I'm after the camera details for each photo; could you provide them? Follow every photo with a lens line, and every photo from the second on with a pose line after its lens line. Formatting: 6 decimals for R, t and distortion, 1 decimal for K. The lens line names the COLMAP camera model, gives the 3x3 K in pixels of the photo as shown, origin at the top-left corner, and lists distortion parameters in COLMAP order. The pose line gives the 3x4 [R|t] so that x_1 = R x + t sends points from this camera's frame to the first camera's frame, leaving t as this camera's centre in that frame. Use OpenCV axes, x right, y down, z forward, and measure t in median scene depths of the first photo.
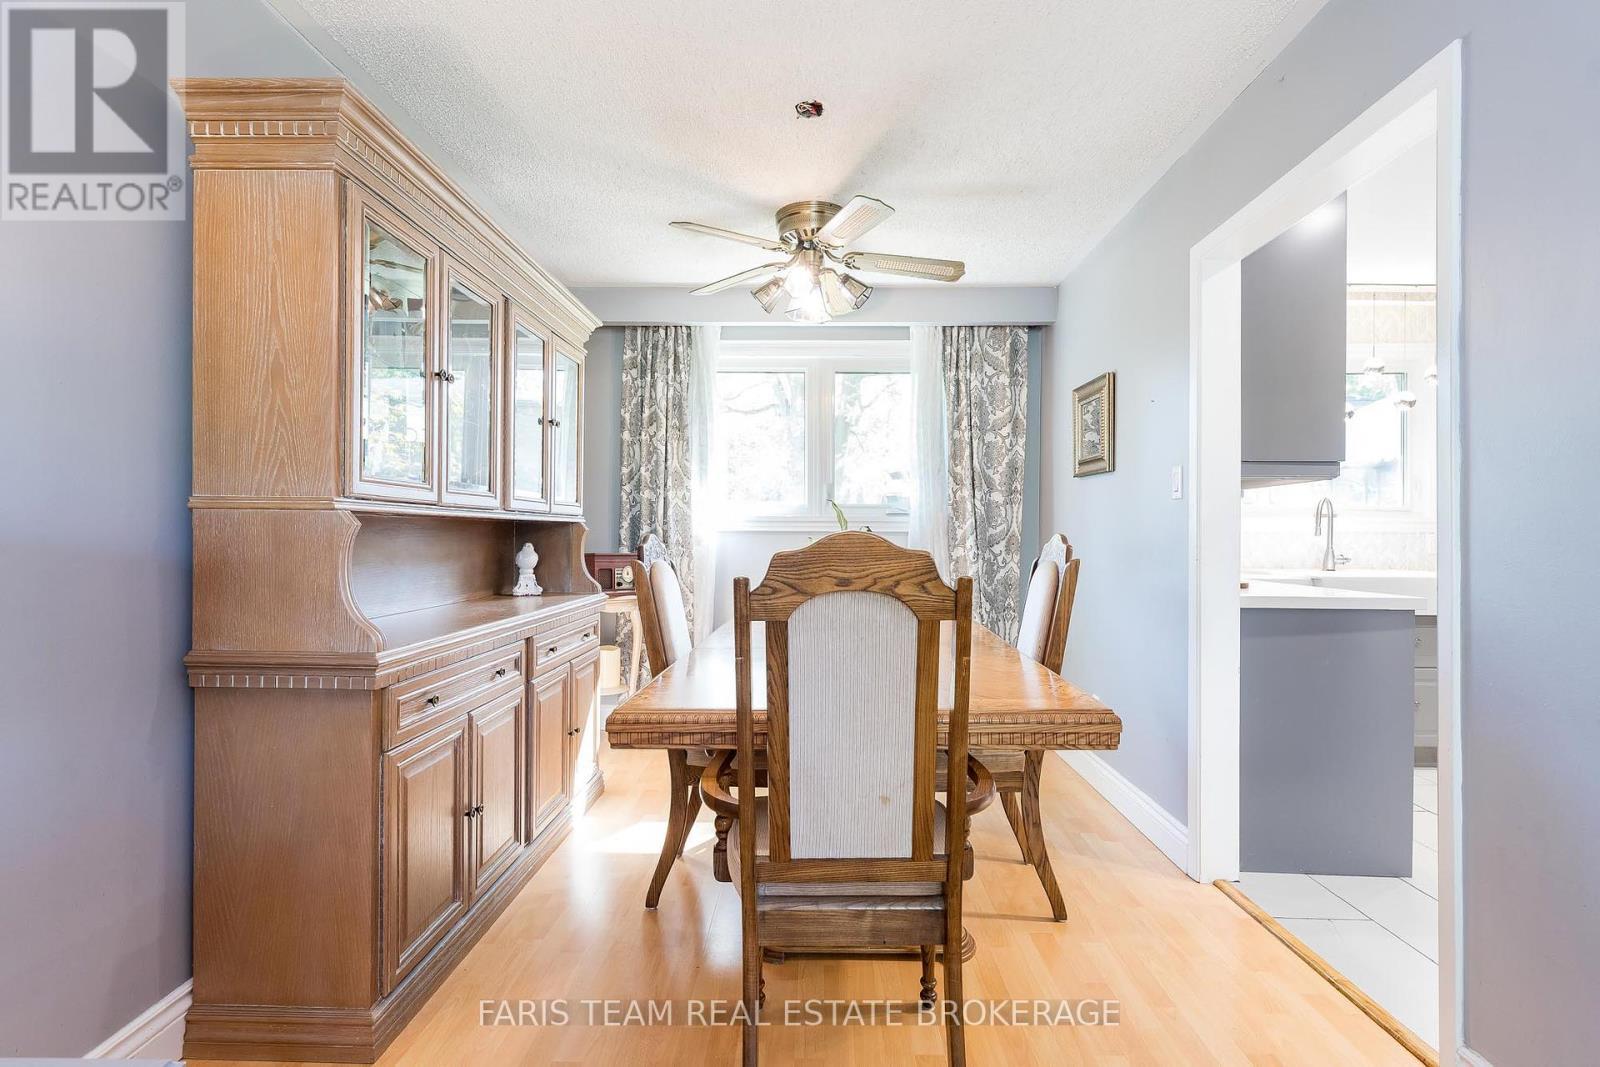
lens RADIAL K [[734.5, 0, 802.7], [0, 734.5, 542.5], [0, 0, 1]] dist [0.001051, 0.000418]
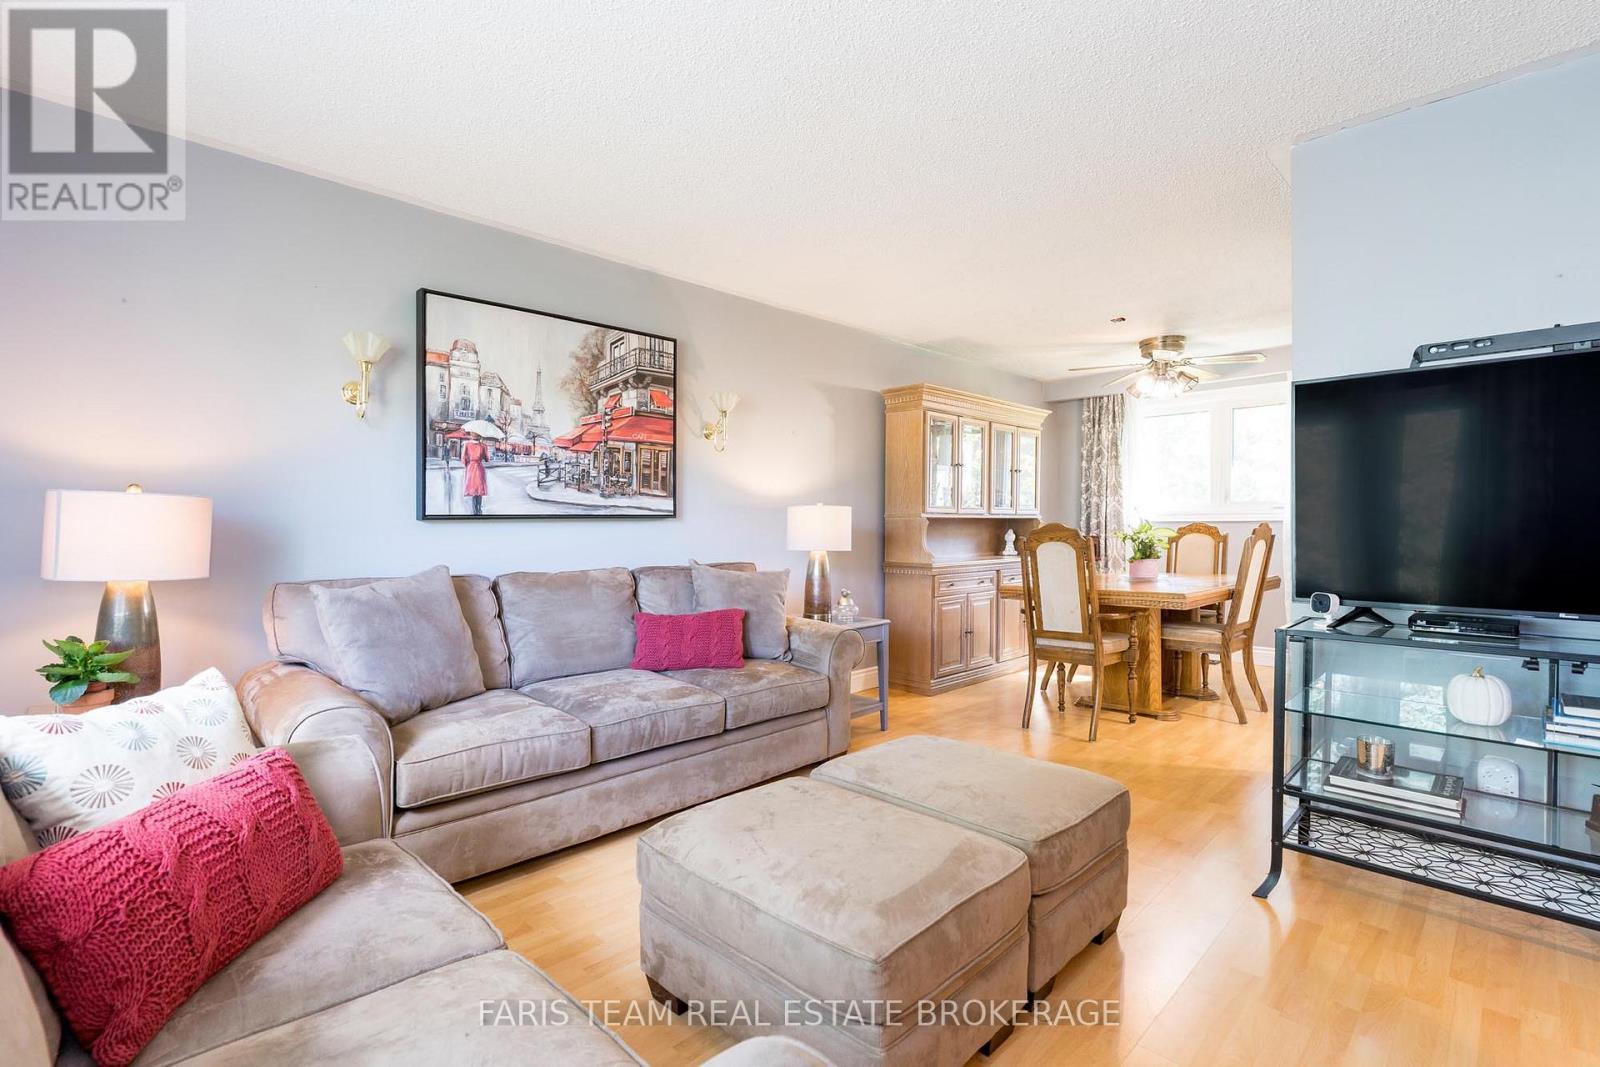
lens RADIAL K [[726.7, 0, 817.2], [0, 726.7, 524.0], [0, 0, 1]] dist [-0.001395, -0.000042]
pose [[0.726118, -0.008690, -0.687515, 0.446029], [-0.000322, 0.999916, -0.012979, 0.009137], [0.687570, 0.009646, 0.726054, -0.591191]]
